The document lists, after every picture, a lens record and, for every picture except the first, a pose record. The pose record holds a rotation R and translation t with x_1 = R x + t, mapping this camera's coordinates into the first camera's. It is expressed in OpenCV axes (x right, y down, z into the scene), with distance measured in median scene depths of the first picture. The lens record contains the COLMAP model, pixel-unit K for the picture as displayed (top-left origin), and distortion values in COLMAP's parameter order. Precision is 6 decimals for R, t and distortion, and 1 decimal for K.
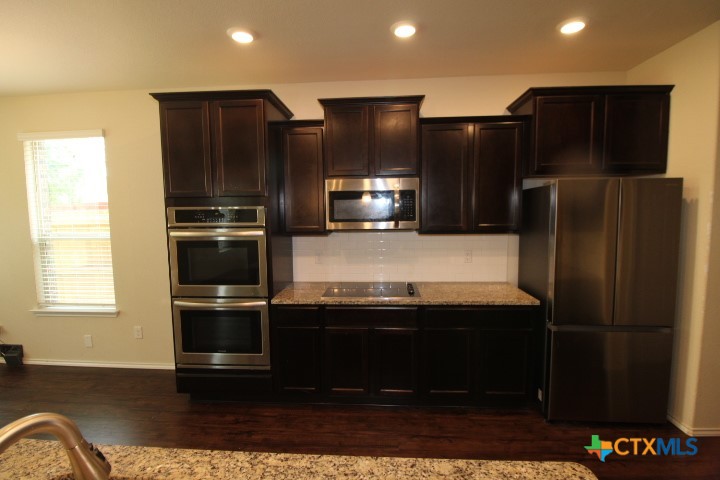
lens RADIAL K [[337.5, 0, 361.3], [0, 337.5, 238.1], [0, 0, 1]] dist [-0.003739, -0.000273]
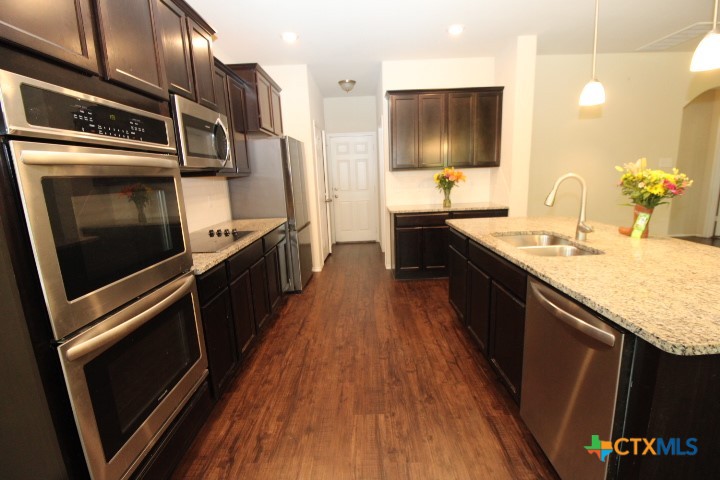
lens RADIAL K [[337.5, 0, 361.6], [0, 337.5, 240.7], [0, 0, 1]] dist [-0.003739, -0.000273]
pose [[-0.068935, -0.177607, 0.981684, -0.927921], [0.126972, 0.974460, 0.185216, 0.049027], [-0.989508, 0.137415, -0.044623, 0.710750]]
